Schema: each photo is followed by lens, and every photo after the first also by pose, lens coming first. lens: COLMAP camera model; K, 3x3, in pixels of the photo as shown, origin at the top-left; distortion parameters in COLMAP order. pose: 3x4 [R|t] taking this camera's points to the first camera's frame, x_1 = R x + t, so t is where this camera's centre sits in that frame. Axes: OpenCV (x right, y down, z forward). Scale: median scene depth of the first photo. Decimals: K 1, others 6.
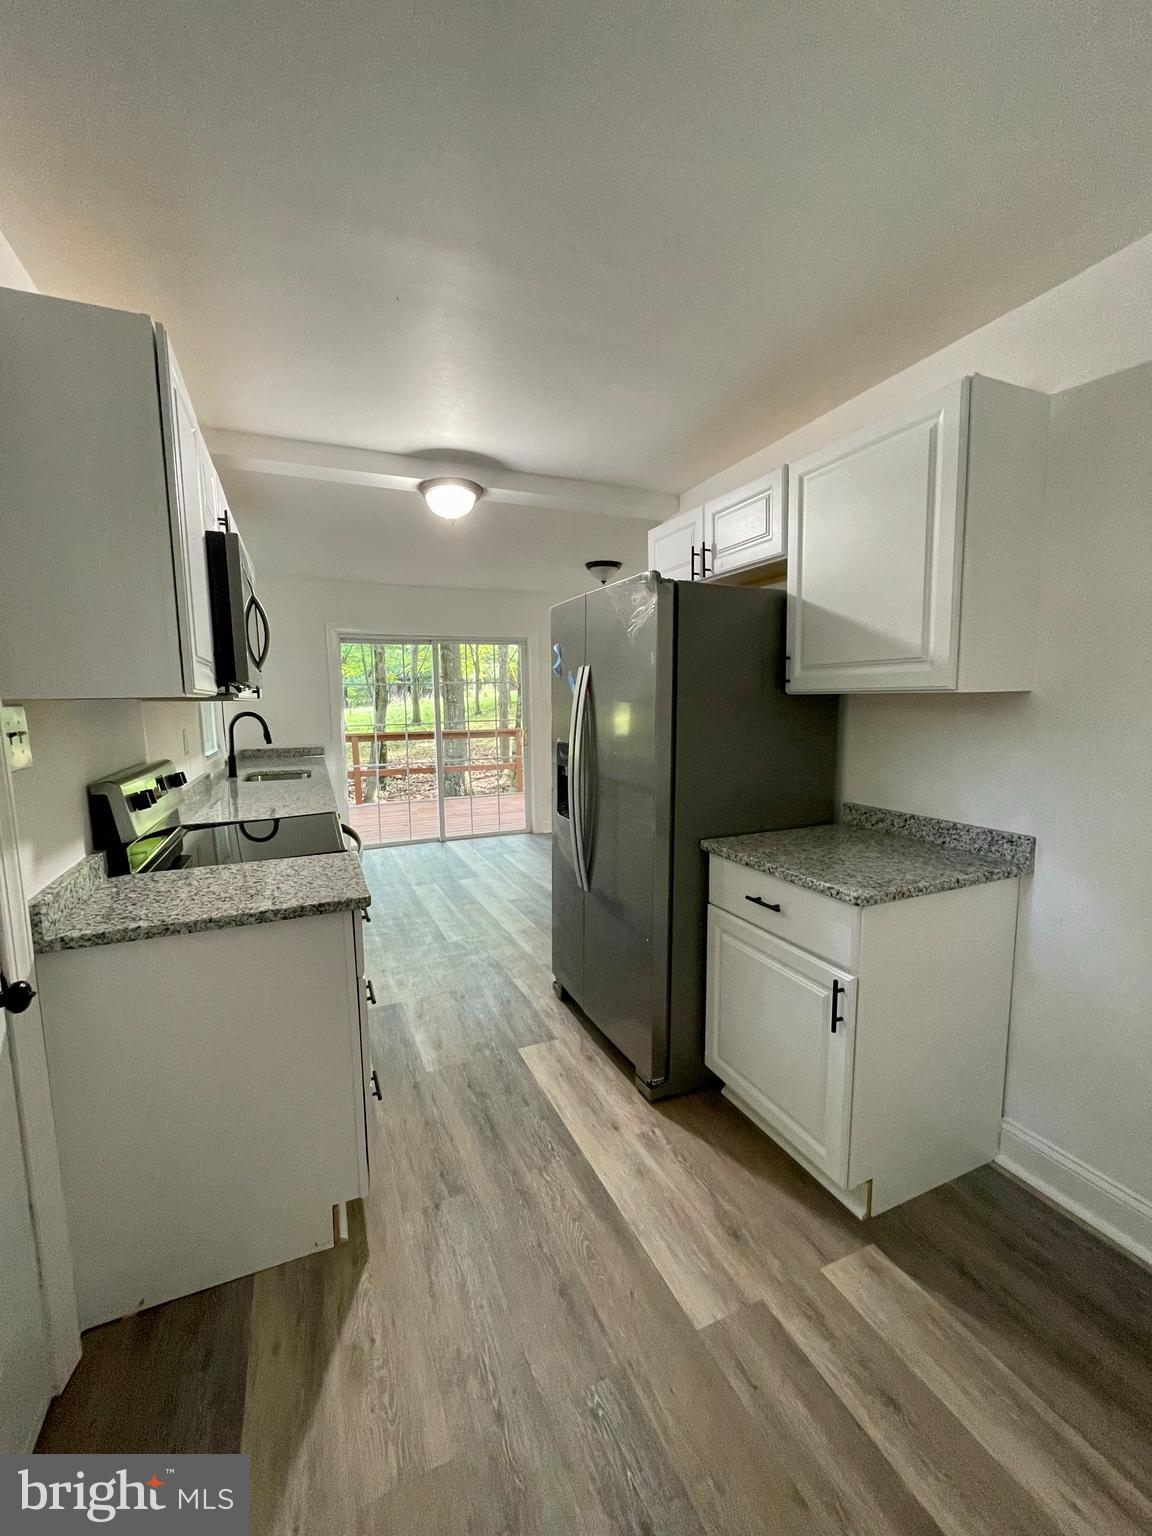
lens RADIAL K [[621.8, 0, 573.2], [0, 621.8, 770.8], [0, 0, 1]] dist [-0.001733, 0.000291]
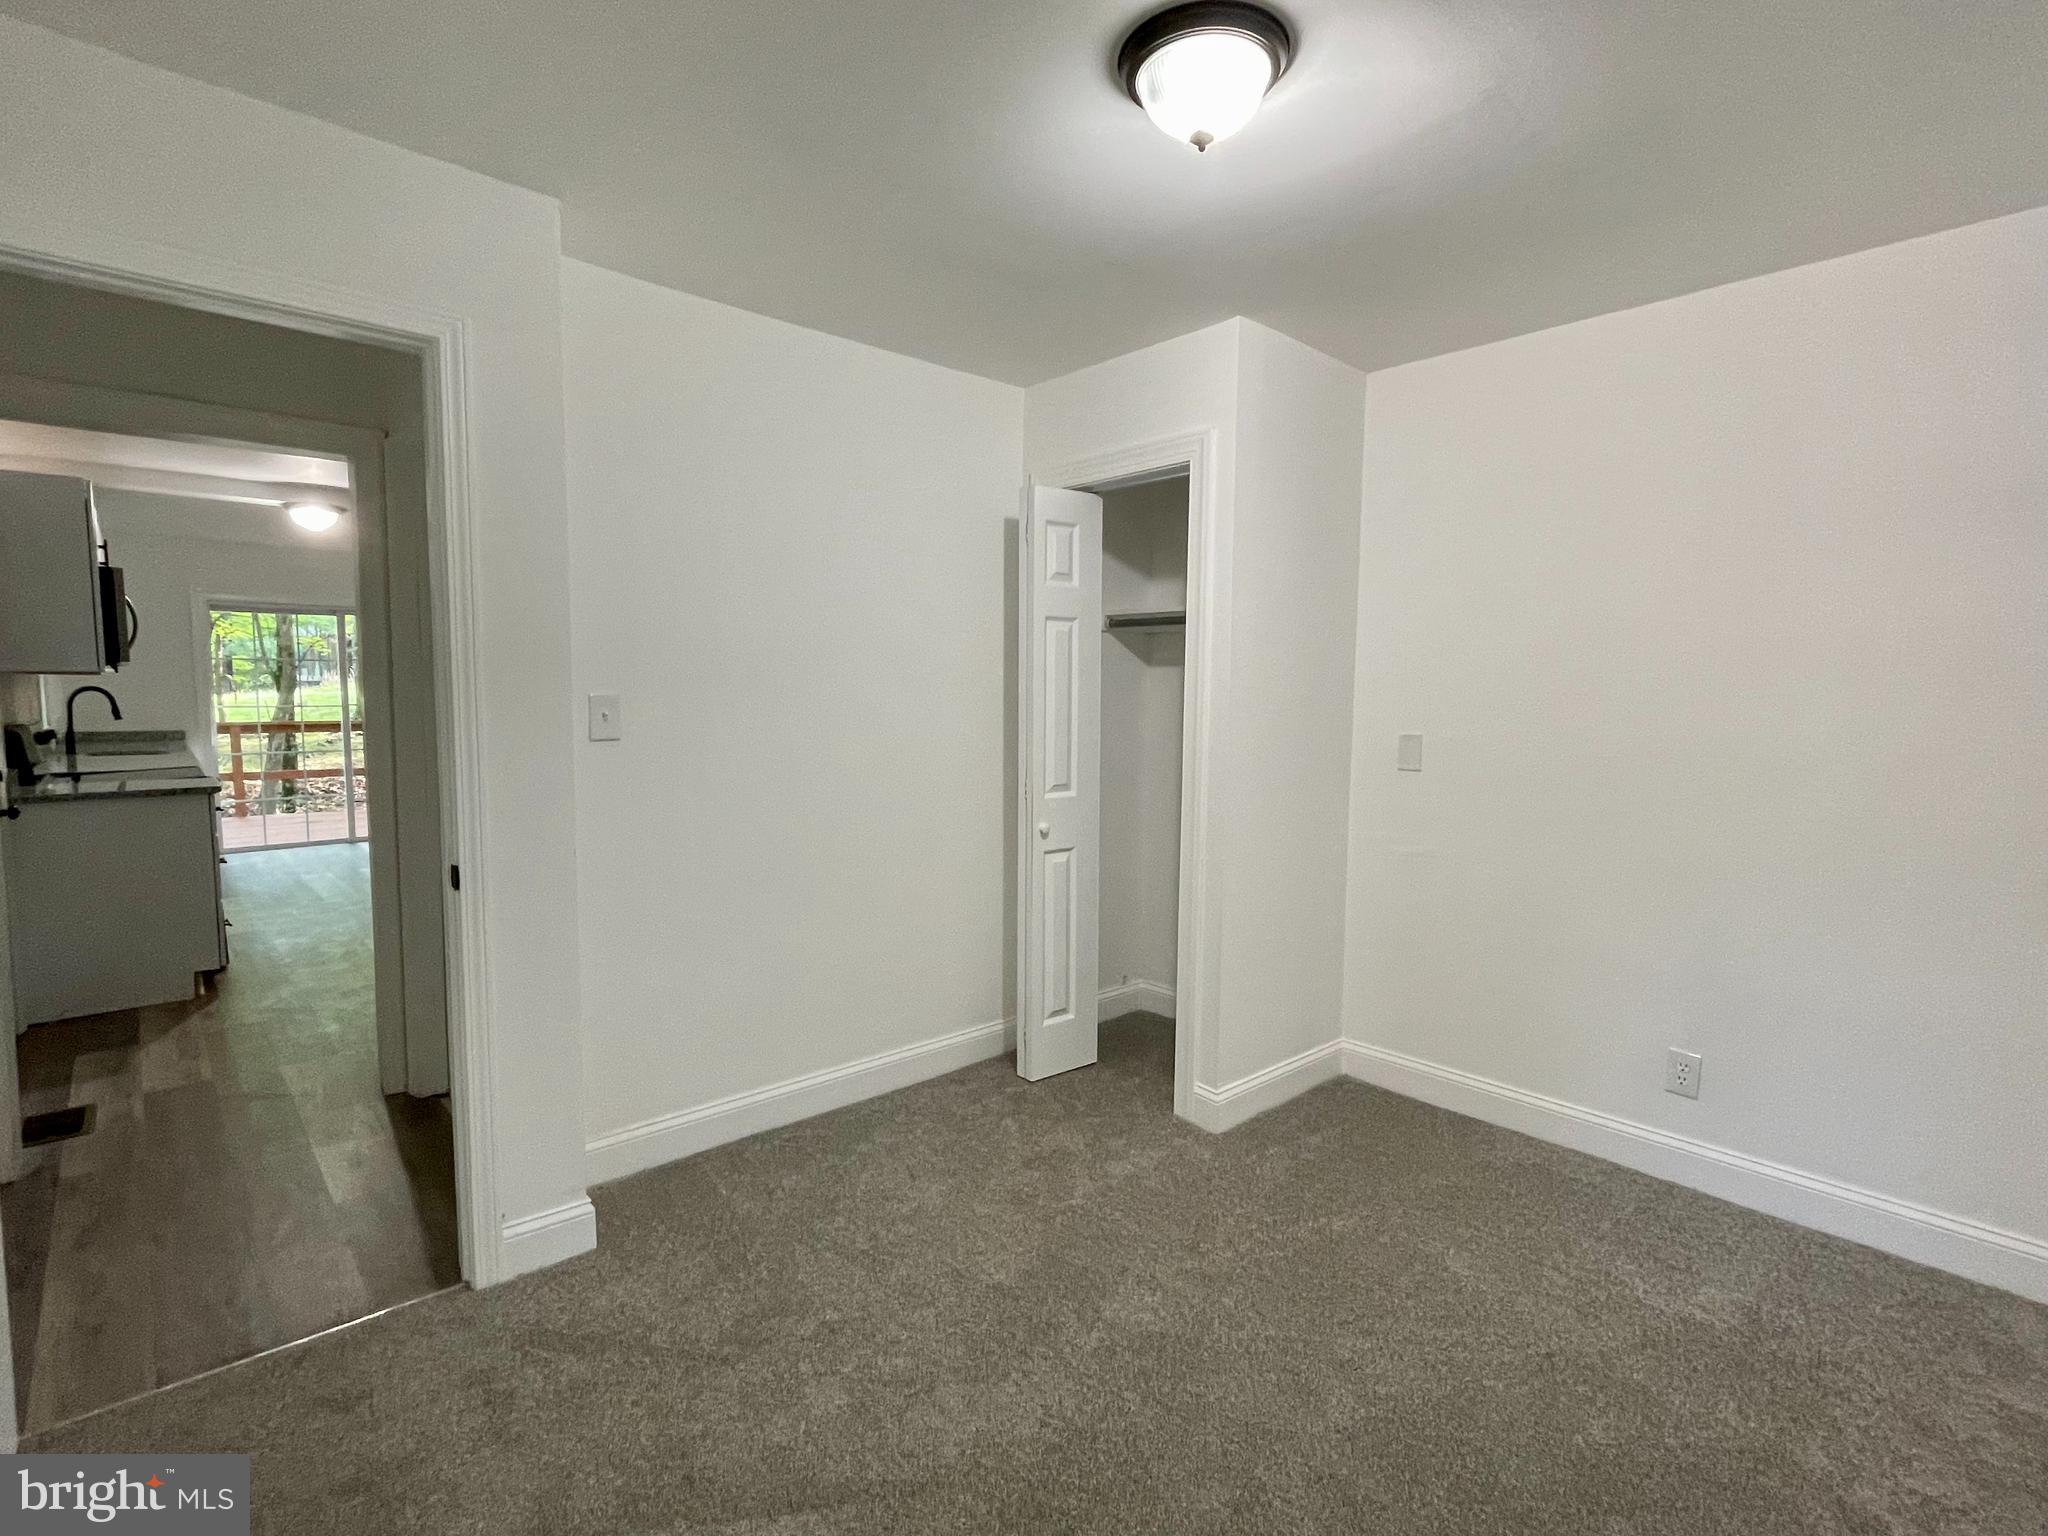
lens RADIAL K [[981.2, 0, 1029.4], [0, 981.2, 767.9], [0, 0, 1]] dist [-0.003732, -0.001432]
pose [[0.945049, -0.009675, 0.326785, 0.464081], [0.020859, 0.999310, -0.030739, 0.140581], [-0.326262, 0.035866, 0.944599, -1.174512]]
